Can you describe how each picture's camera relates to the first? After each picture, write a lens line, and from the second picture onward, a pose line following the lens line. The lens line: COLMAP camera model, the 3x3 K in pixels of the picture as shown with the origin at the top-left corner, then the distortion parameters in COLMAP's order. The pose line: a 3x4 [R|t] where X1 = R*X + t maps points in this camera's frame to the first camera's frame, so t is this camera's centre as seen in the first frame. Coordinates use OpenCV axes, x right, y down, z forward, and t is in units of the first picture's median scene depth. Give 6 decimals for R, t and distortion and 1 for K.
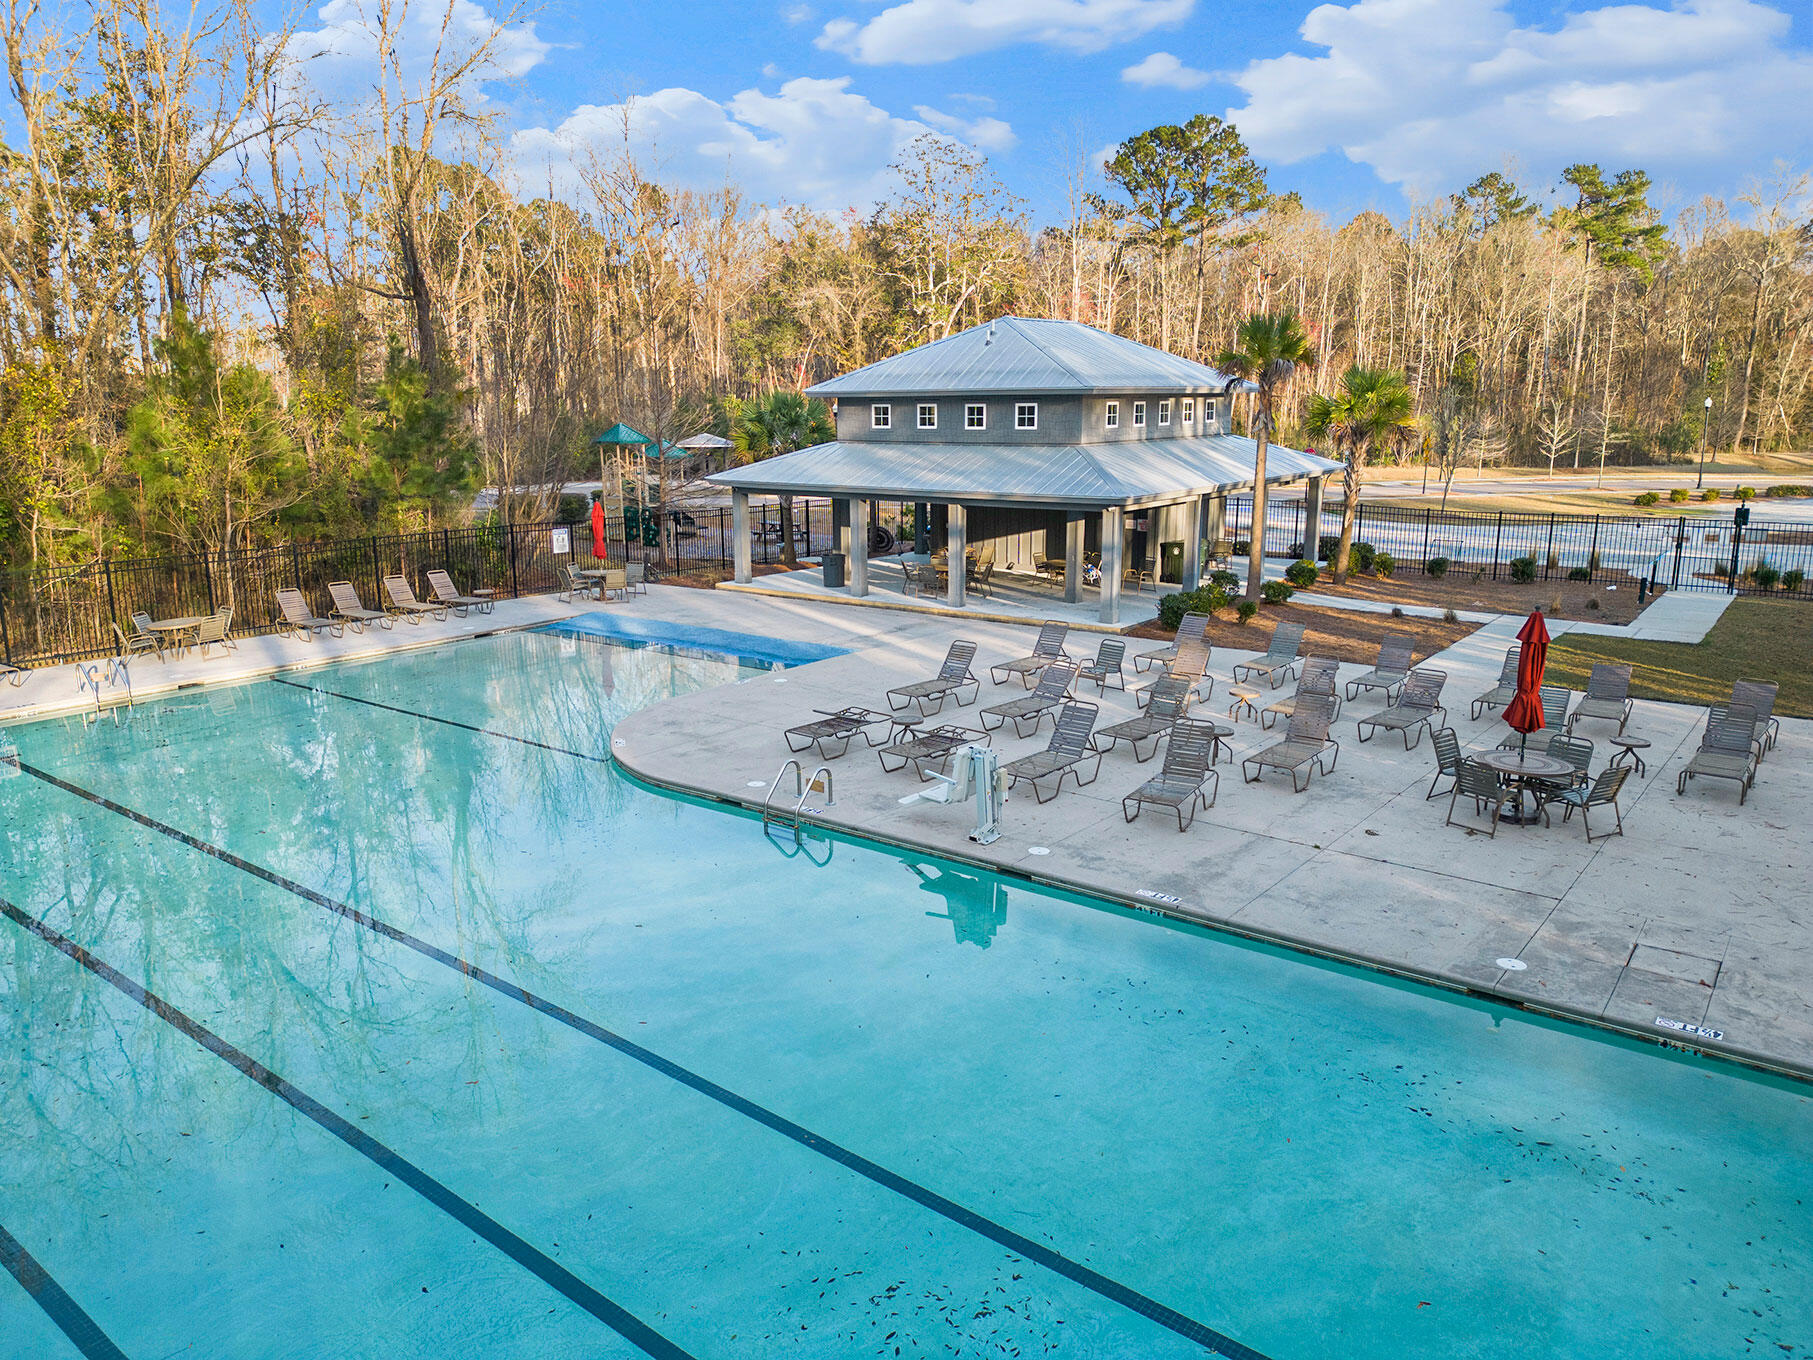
lens RADIAL K [[1256.4, 0, 906.1], [0, 1256.4, 680.0], [0, 0, 1]] dist [-0.005164, -0.001438]
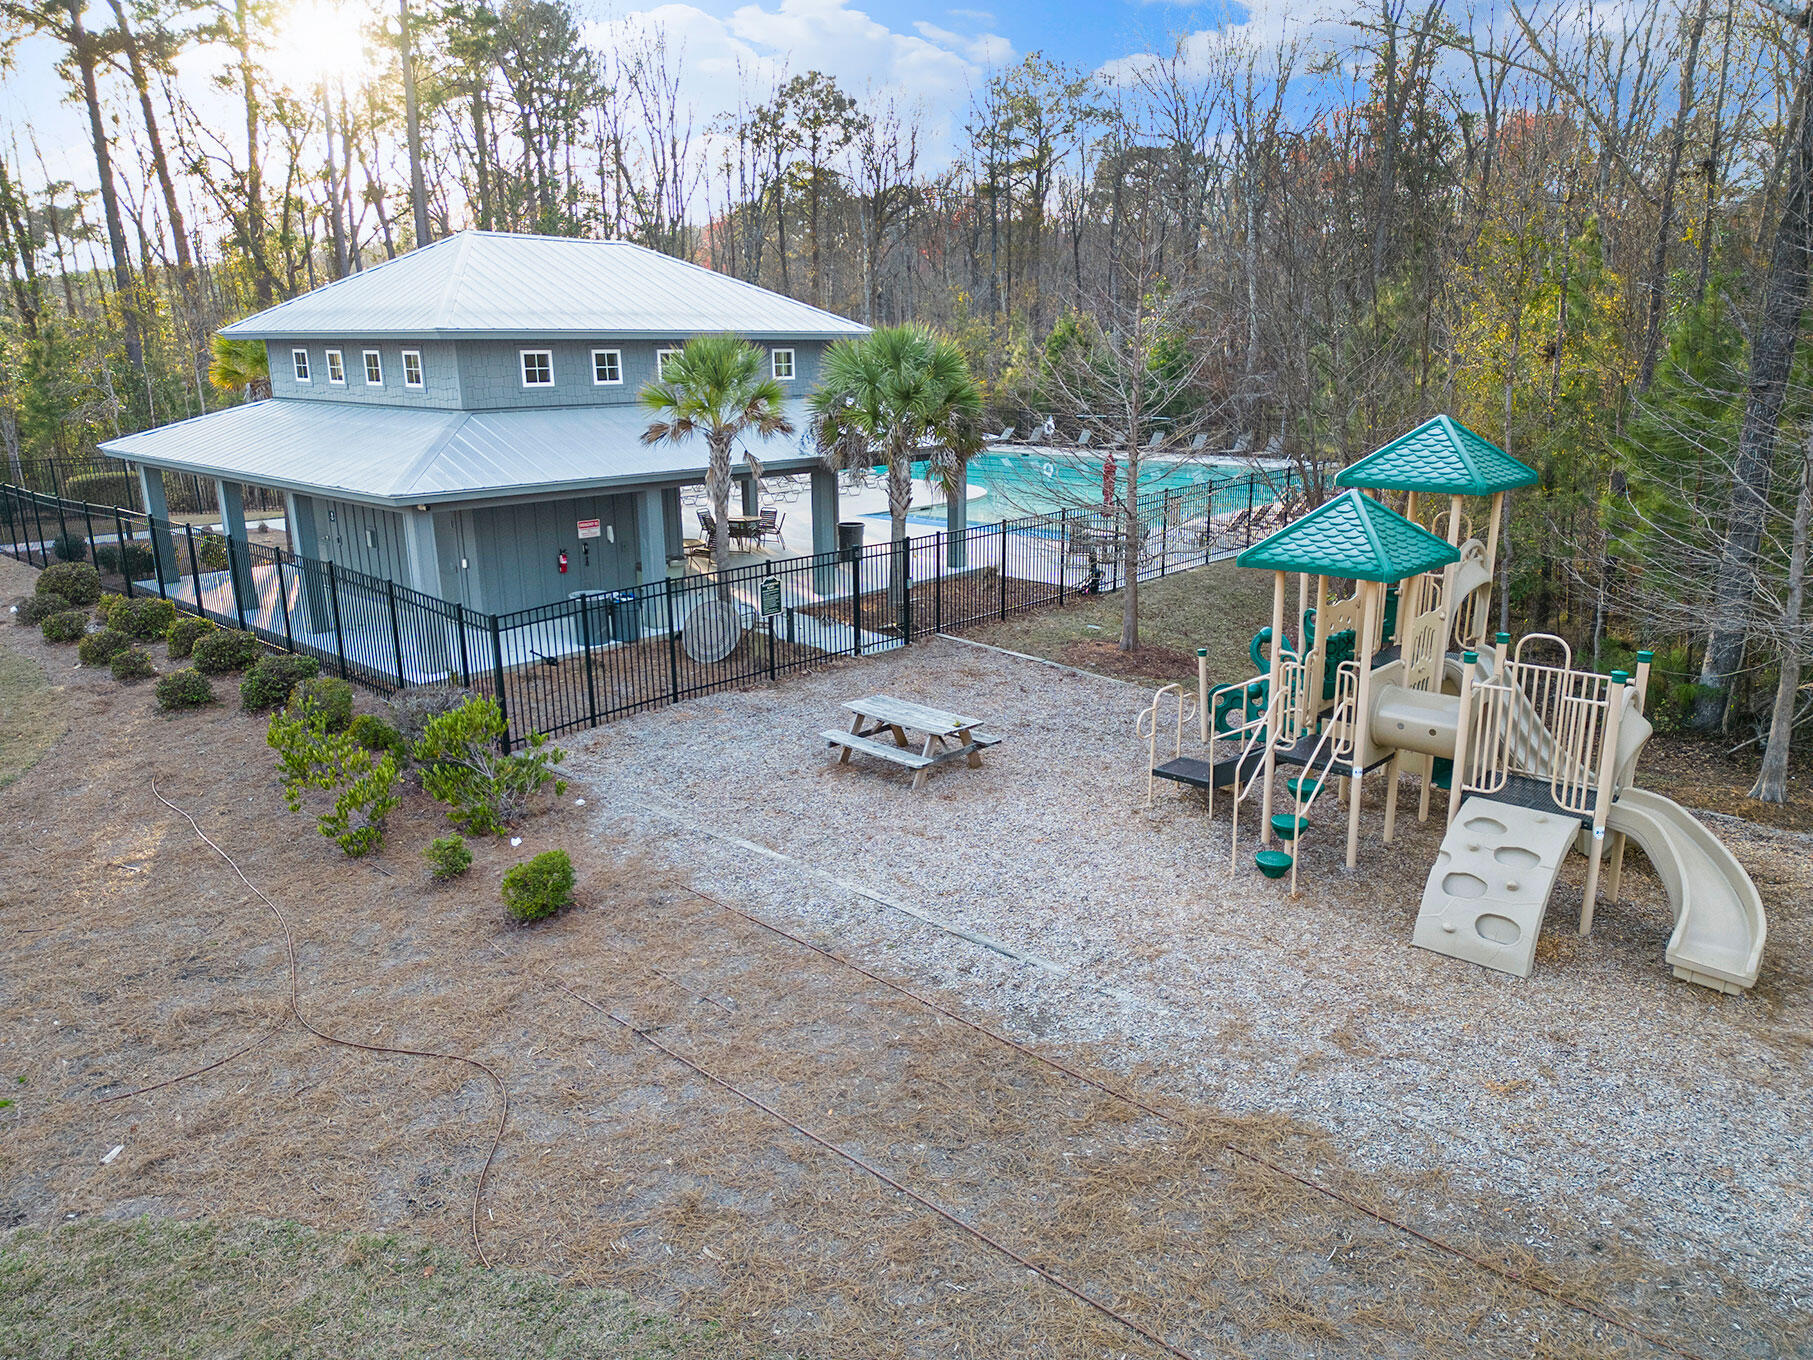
lens RADIAL K [[1256.4, 0, 908.6], [0, 1256.4, 680.7], [0, 0, 1]] dist [-0.005164, -0.001438]
pose [[0.088126, -0.244277, 0.965693, -0.654460], [0.217895, 0.950713, 0.220603, -0.154445], [-0.971985, 0.190979, 0.137009, 0.740190]]
